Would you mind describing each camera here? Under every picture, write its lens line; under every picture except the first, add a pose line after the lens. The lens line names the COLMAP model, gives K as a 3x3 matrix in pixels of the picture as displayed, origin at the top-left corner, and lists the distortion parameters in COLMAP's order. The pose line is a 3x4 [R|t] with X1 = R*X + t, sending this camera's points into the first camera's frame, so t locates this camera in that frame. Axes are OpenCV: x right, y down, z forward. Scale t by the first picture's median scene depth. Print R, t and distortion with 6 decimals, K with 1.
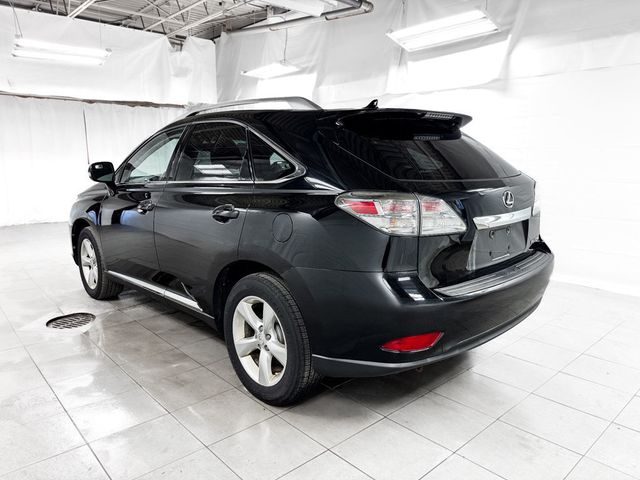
lens RADIAL K [[452.8, 0, 318.1], [0, 452.8, 248.6], [0, 0, 1]] dist [0.008103, -0.004908]
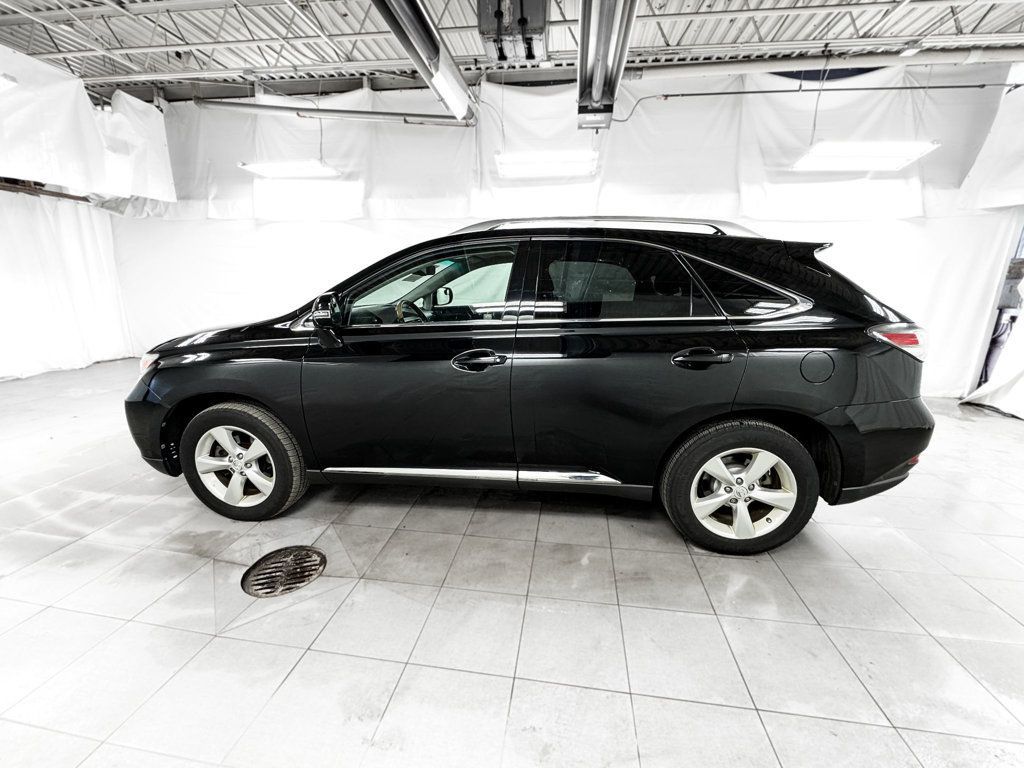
lens RADIAL K [[405.1, 0, 512.0], [0, 405.1, 384.0], [0, 0, 1]] dist [-0.000712, 0.000248]
pose [[0.766606, -0.152476, 0.623751, -0.398314], [0.116364, 0.988303, 0.098577, -0.061434], [-0.631486, -0.002988, 0.775382, 0.273232]]
